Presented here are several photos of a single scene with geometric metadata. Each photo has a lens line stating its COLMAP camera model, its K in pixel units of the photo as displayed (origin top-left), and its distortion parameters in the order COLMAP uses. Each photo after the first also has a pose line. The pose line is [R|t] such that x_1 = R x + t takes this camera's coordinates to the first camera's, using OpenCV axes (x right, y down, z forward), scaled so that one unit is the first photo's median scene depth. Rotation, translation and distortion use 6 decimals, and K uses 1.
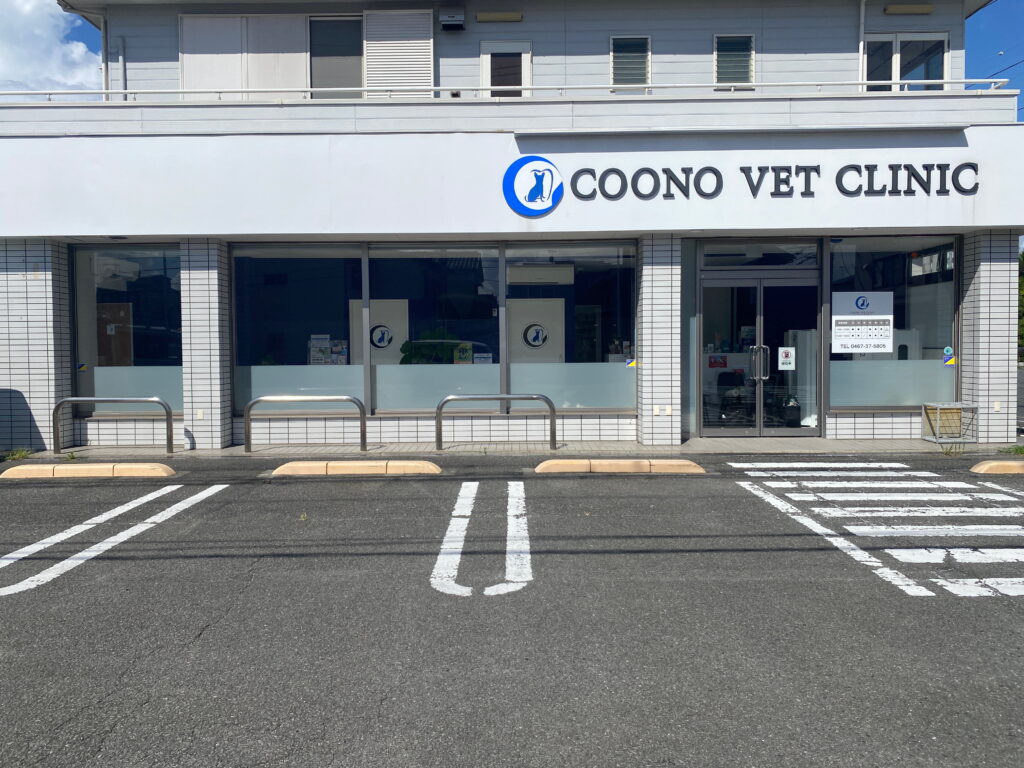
lens RADIAL K [[784.3, 0, 507.7], [0, 784.3, 380.8], [0, 0, 1]] dist [0.014669, -0.019190]
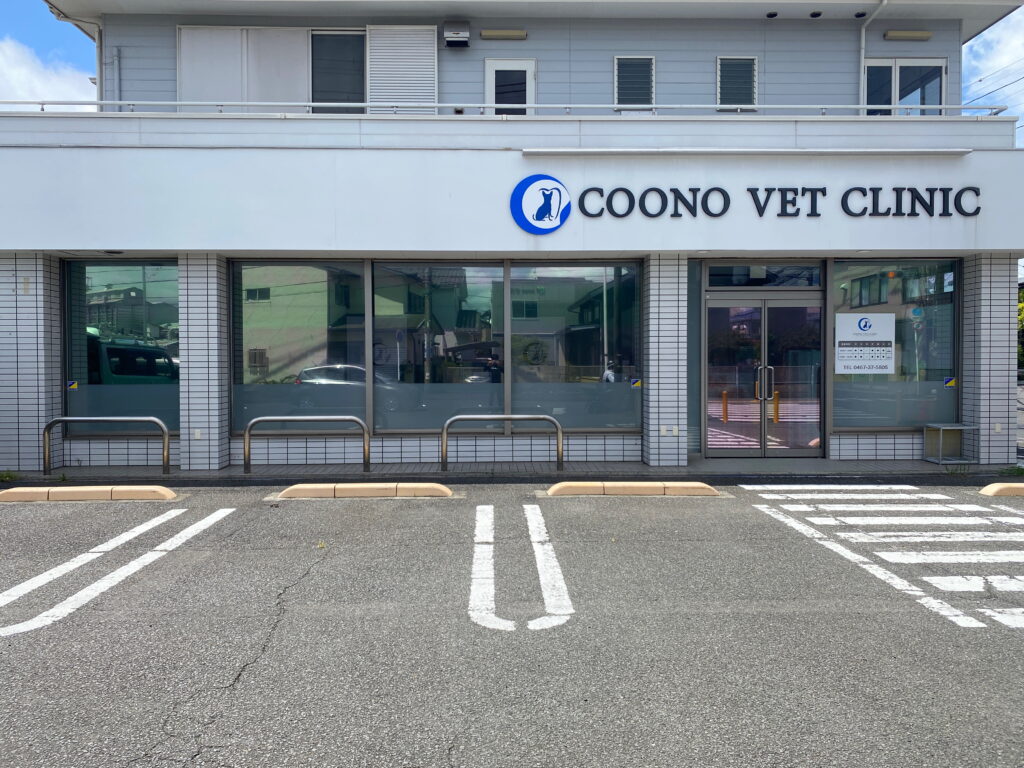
lens RADIAL K [[784.3, 0, 511.1], [0, 784.3, 382.4], [0, 0, 1]] dist [0.014669, -0.019190]
pose [[0.999383, 0.004187, 0.034872, -0.038965], [-0.003588, 0.999845, -0.017226, -0.006211], [-0.034939, 0.017090, 0.999243, 0.014287]]
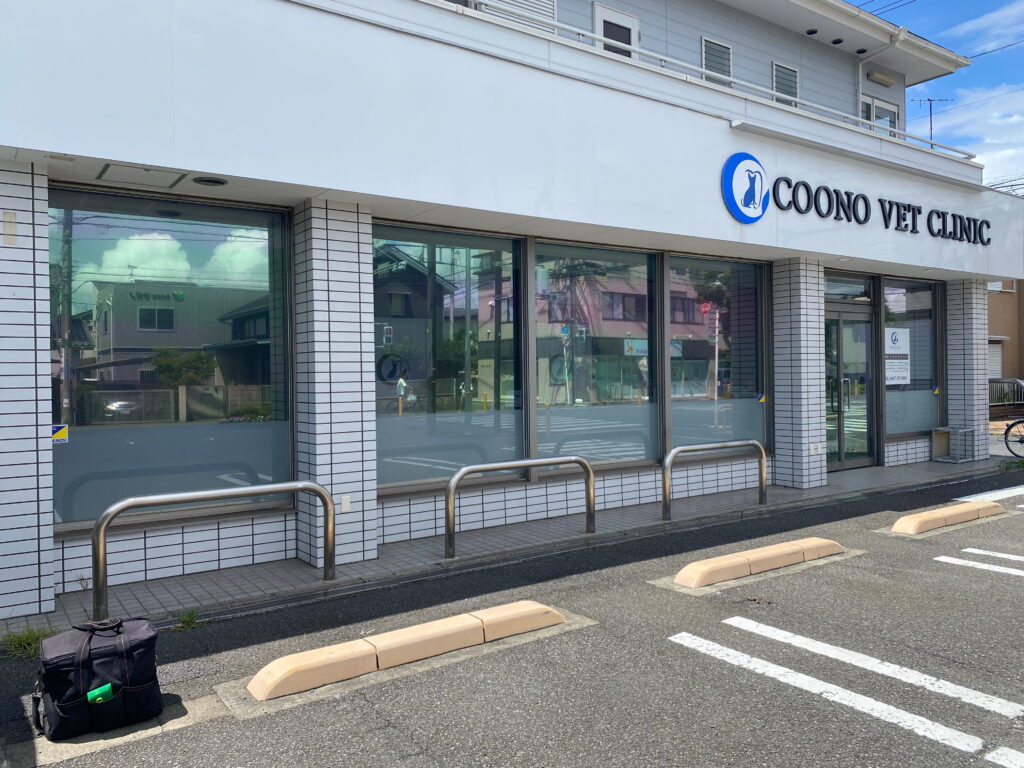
lens RADIAL K [[784.3, 0, 519.4], [0, 784.3, 380.7], [0, 0, 1]] dist [0.014669, -0.019190]
pose [[0.806112, -0.008297, 0.591704, -0.658084], [0.035487, 0.998780, -0.034340, -0.023793], [-0.590698, 0.048679, 0.805423, 0.478692]]
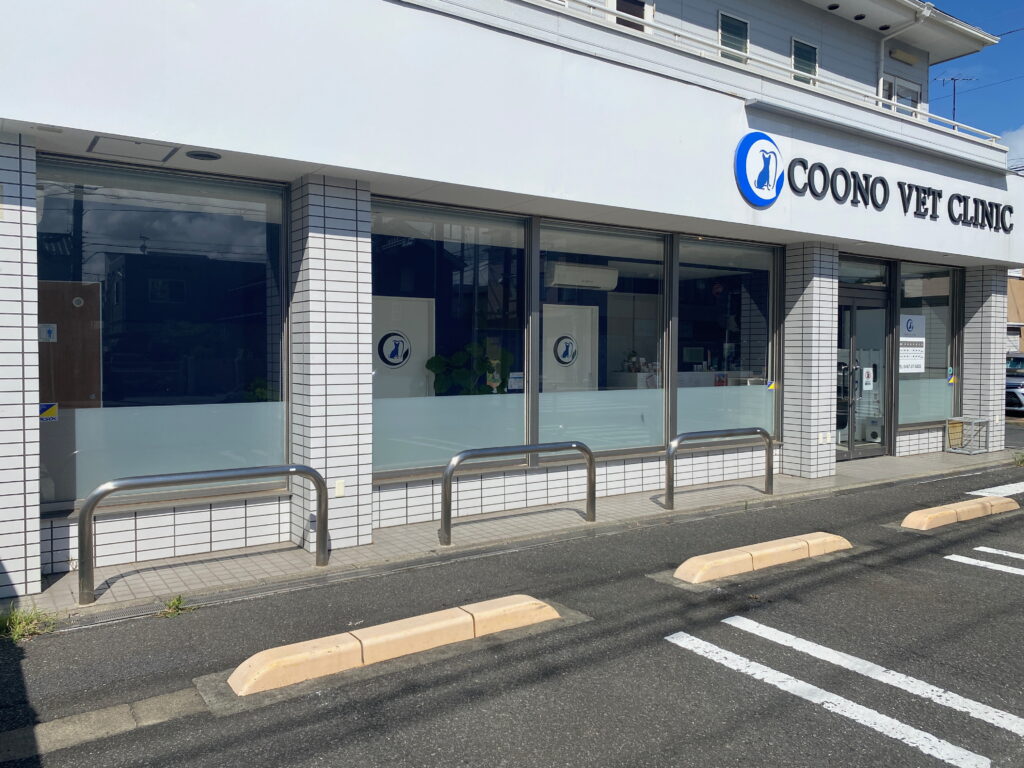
lens RADIAL K [[784.3, 0, 513.4], [0, 784.3, 376.4], [0, 0, 1]] dist [0.014669, -0.019190]
pose [[0.817933, -0.006887, 0.575272, -0.642349], [0.016179, 0.999808, -0.011034, -0.030243], [-0.575085, 0.018333, 0.817888, 0.487545]]
